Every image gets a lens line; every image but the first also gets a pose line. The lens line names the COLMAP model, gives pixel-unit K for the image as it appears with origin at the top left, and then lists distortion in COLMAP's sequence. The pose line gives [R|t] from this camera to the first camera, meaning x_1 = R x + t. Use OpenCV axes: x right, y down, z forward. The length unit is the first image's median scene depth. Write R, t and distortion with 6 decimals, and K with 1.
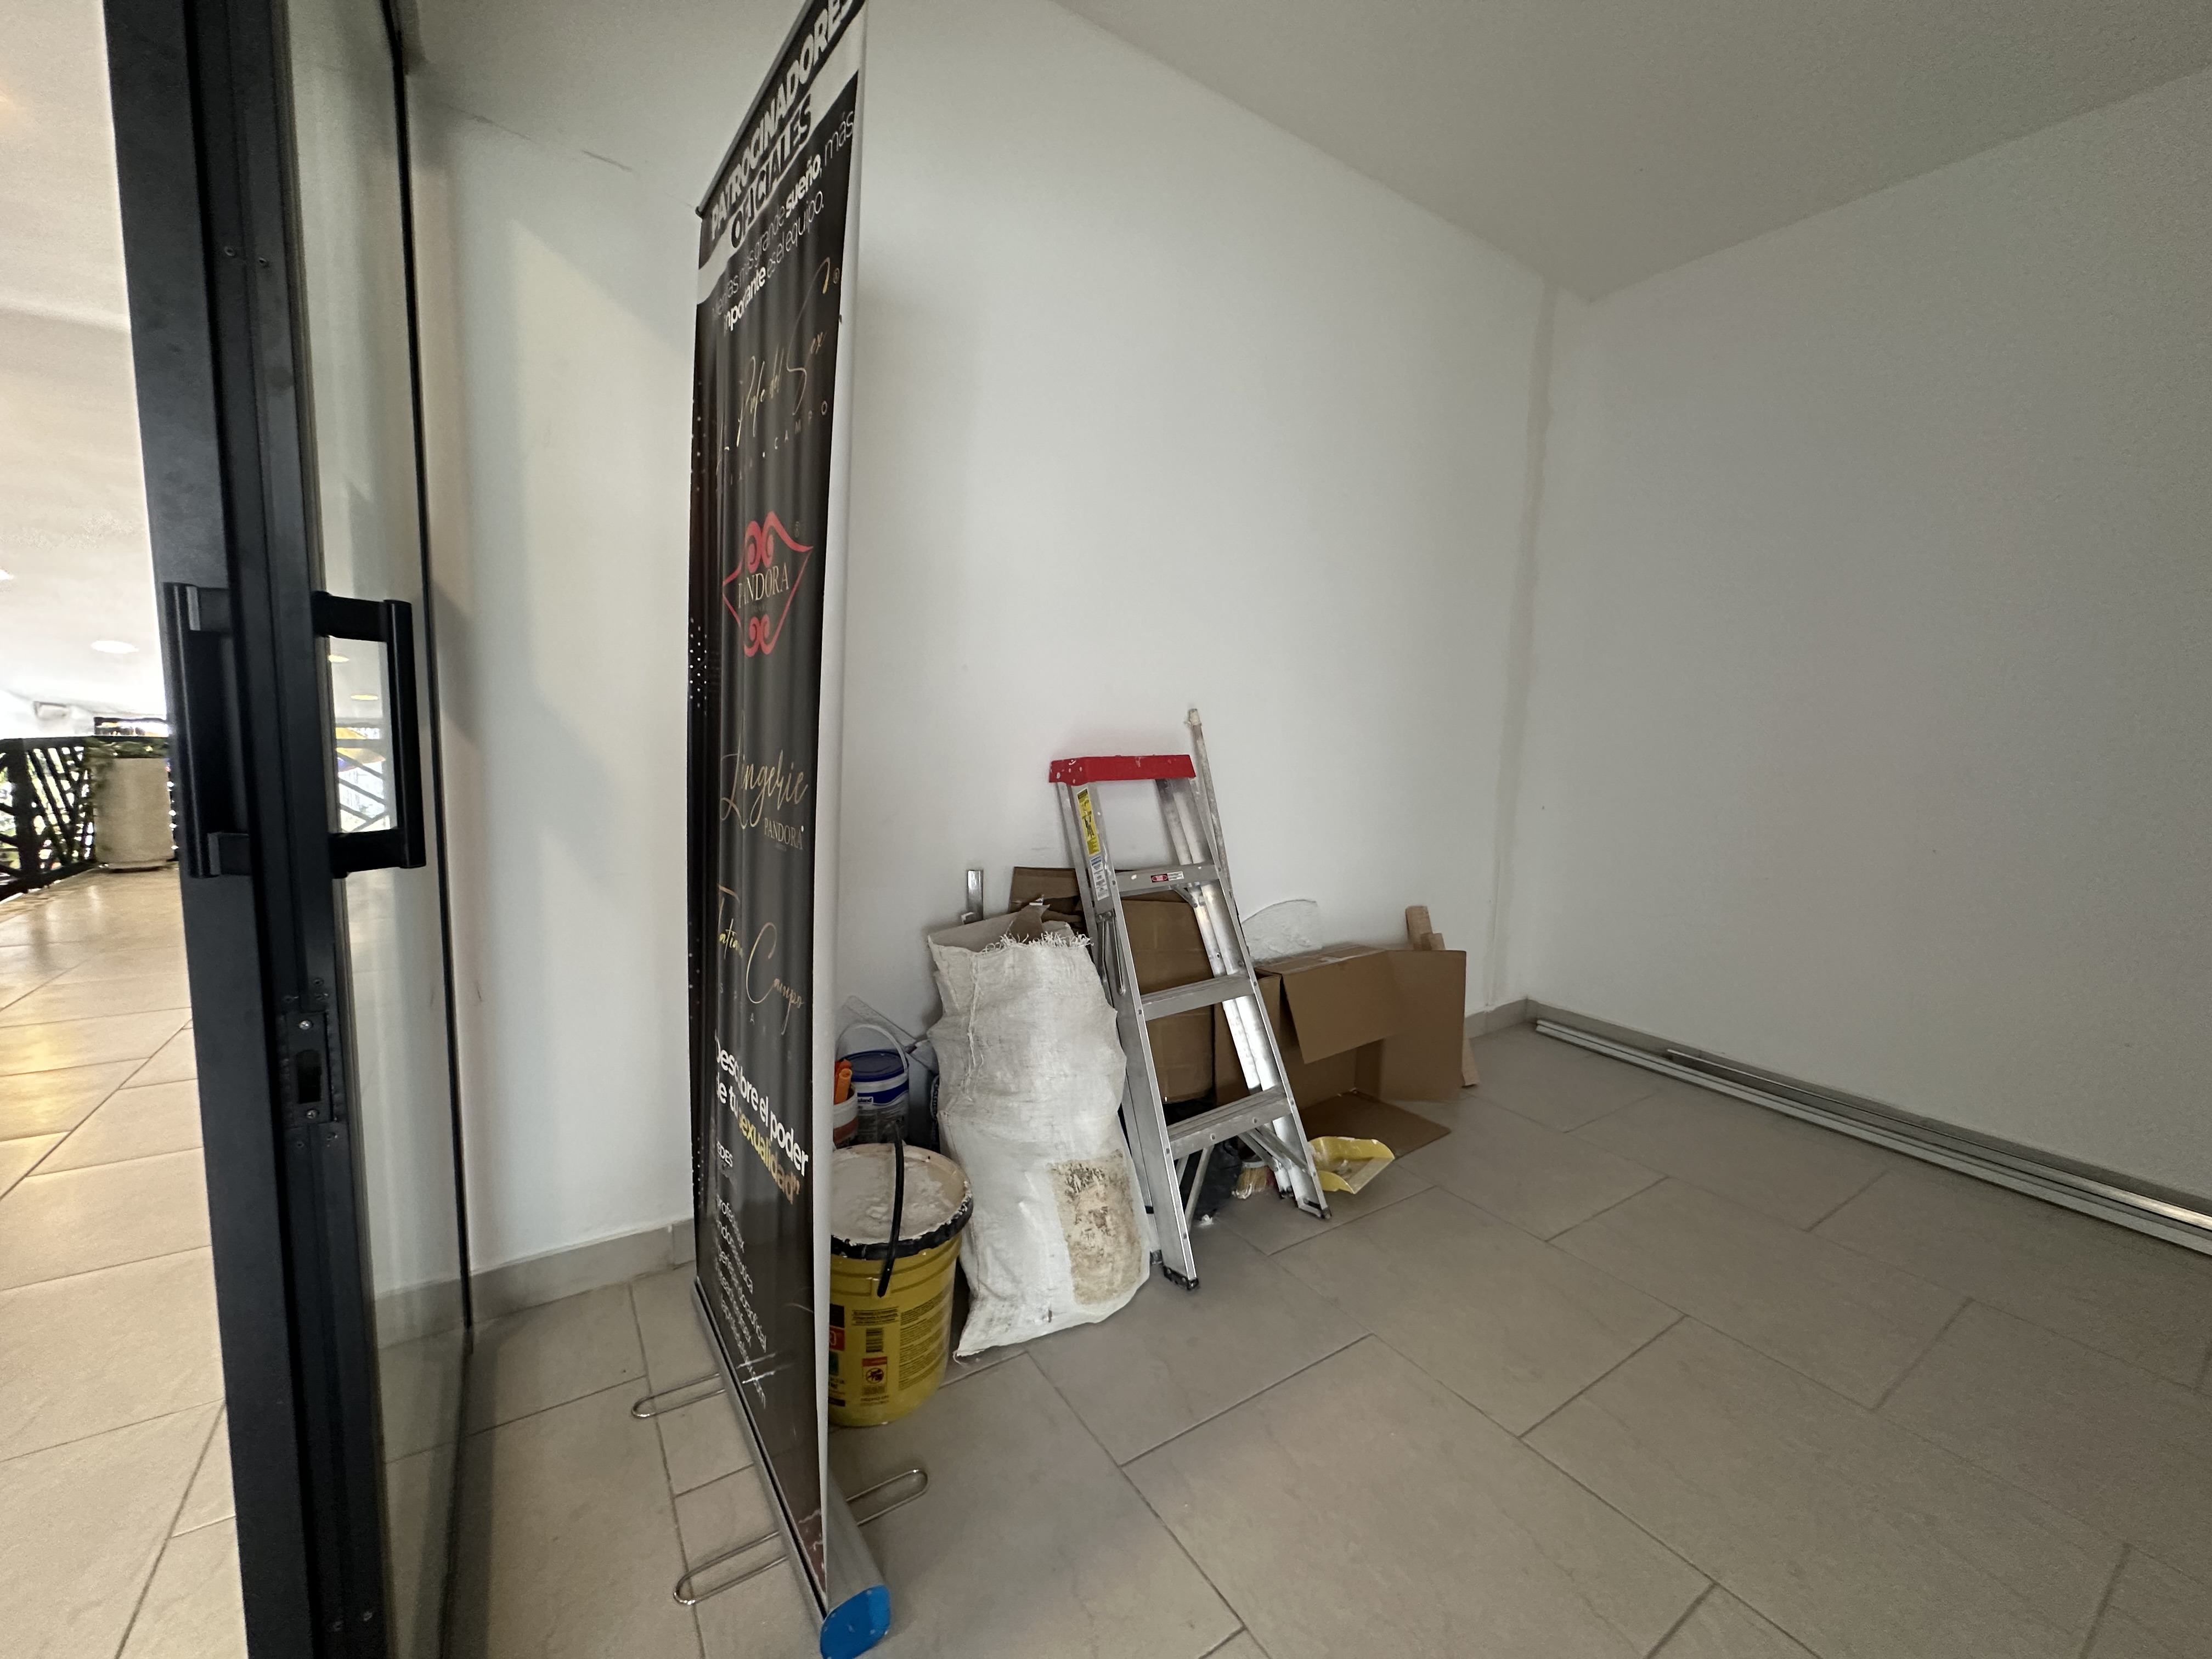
lens RADIAL K [[888.1, 0, 1110.5], [0, 888.1, 828.0], [0, 0, 1]] dist [-0.000901, 0.000022]
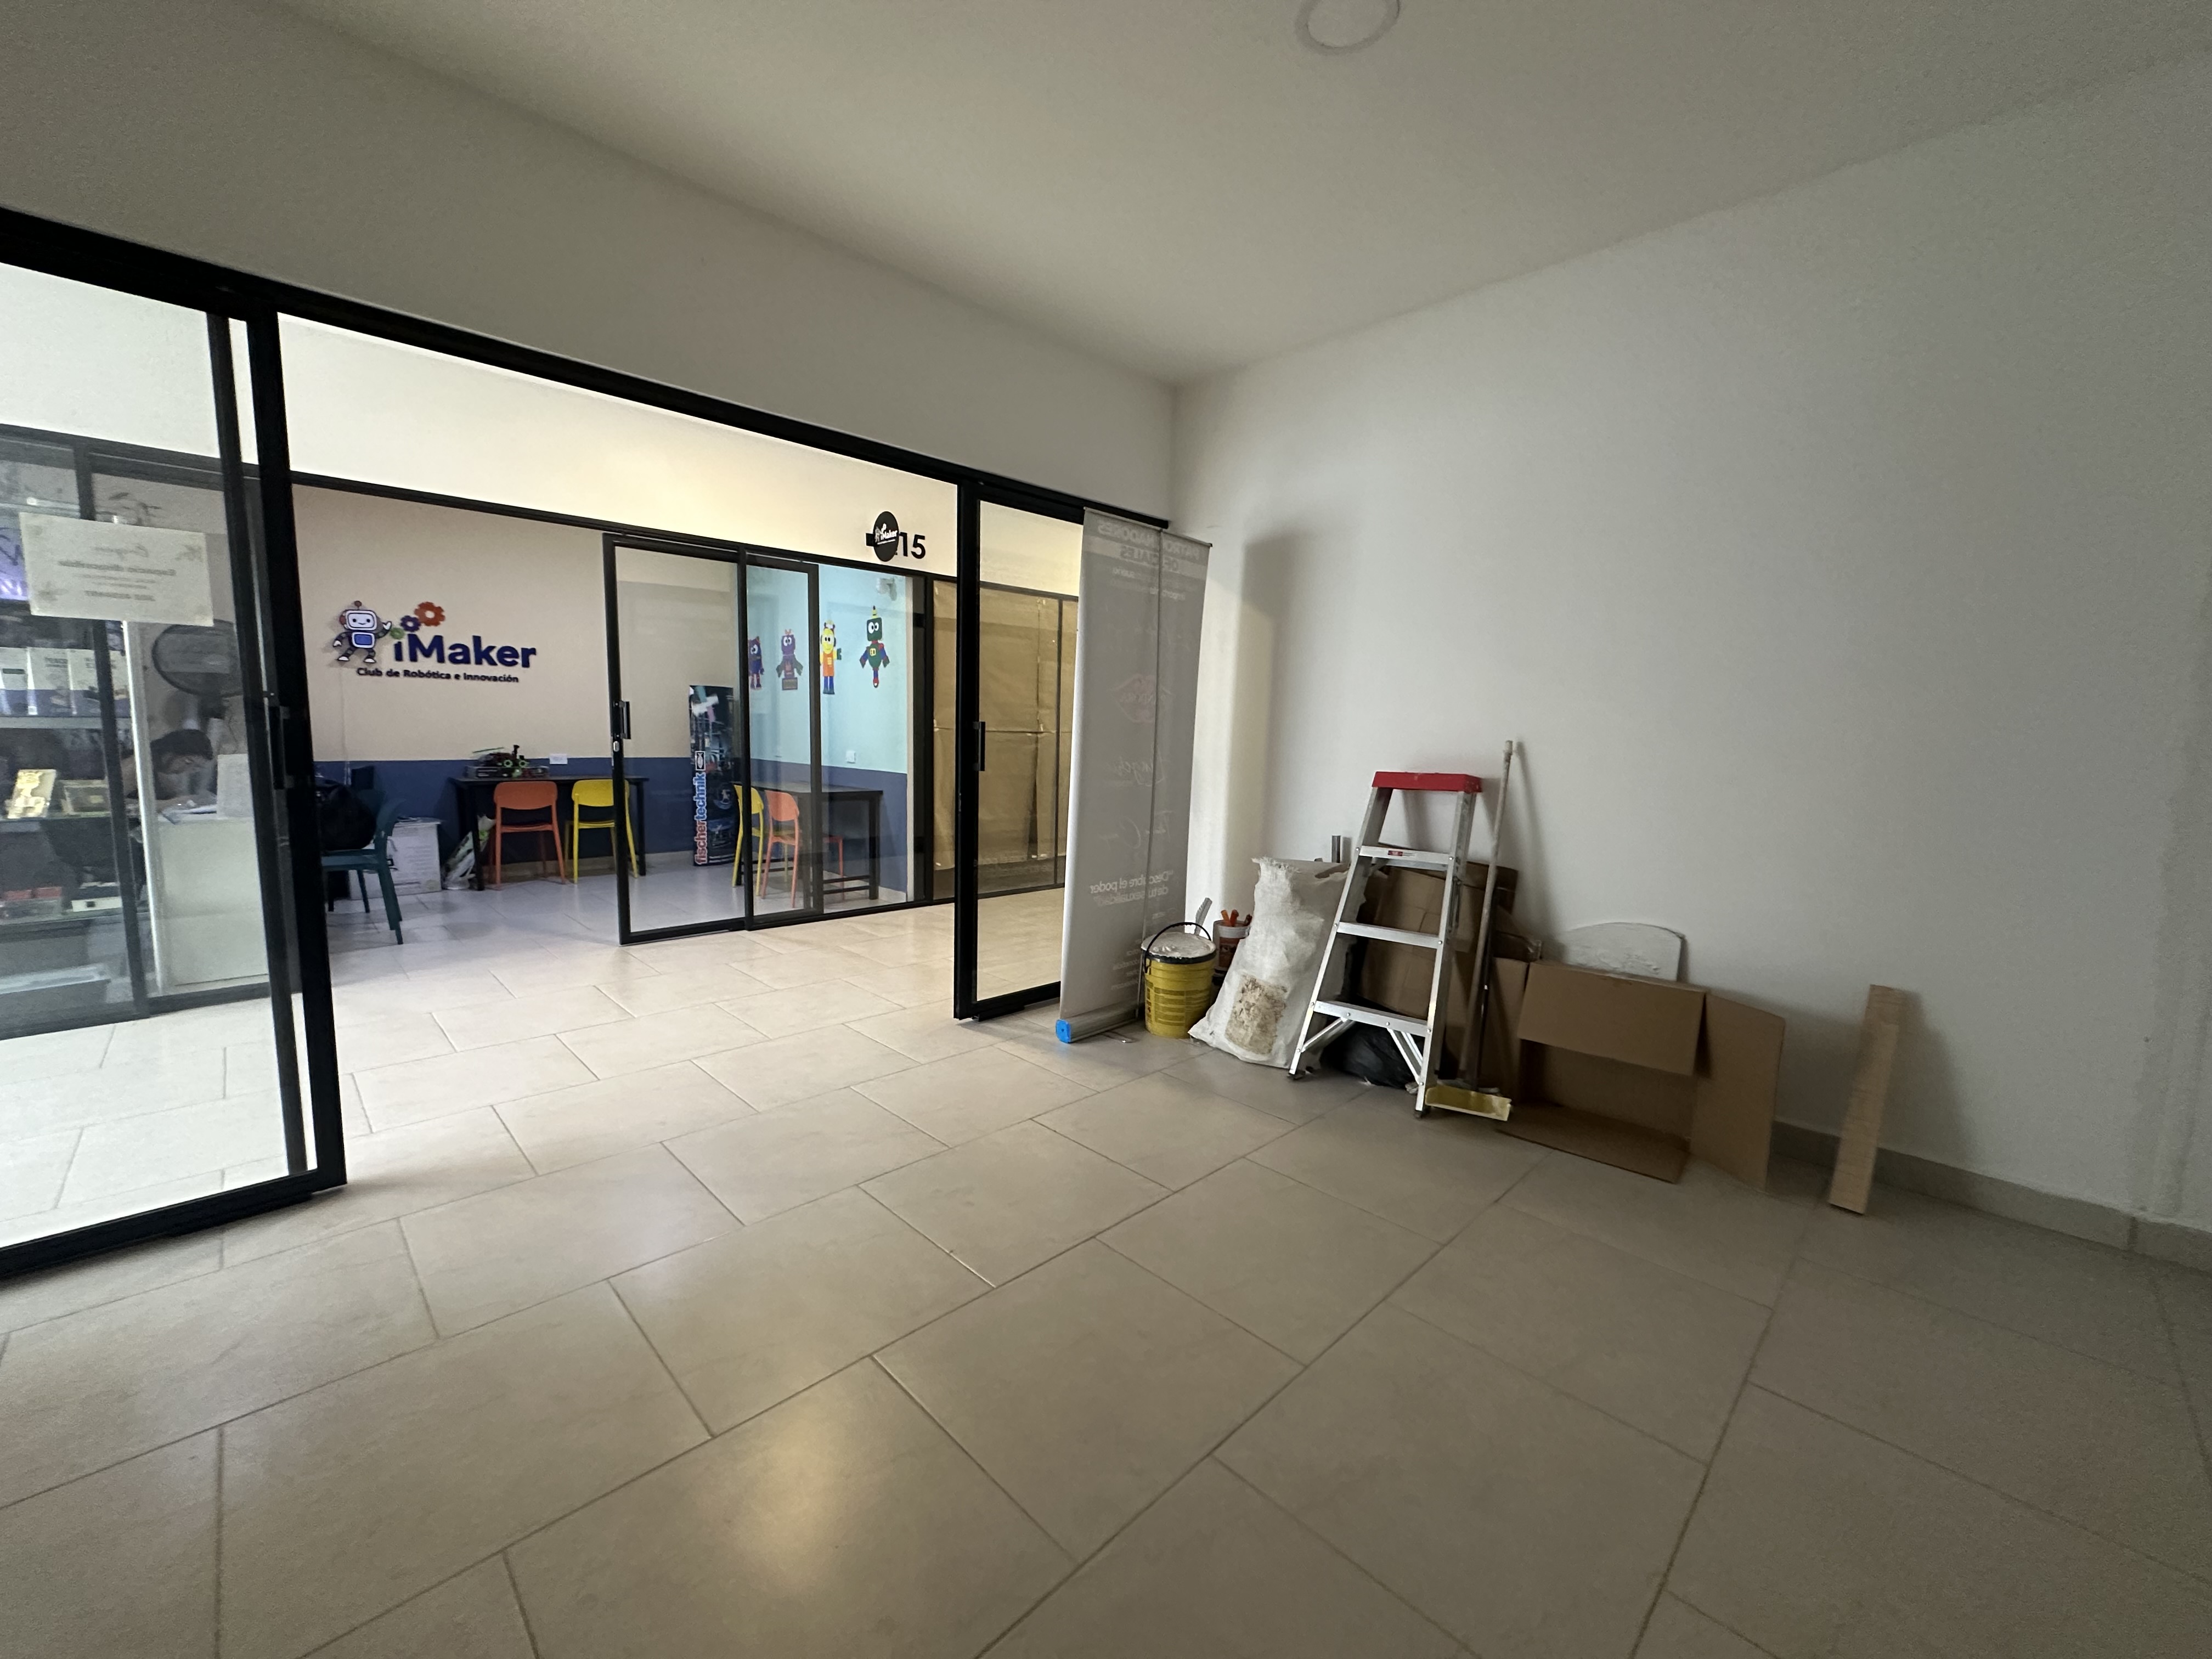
lens RADIAL K [[888.1, 0, 1110.5], [0, 888.1, 828.0], [0, 0, 1]] dist [-0.000901, 0.000022]
pose [[0.193467, 0.079634, -0.977870, 1.358878], [-0.131226, 0.989845, 0.054647, -0.004108], [0.972291, 0.117750, 0.201953, 0.216439]]
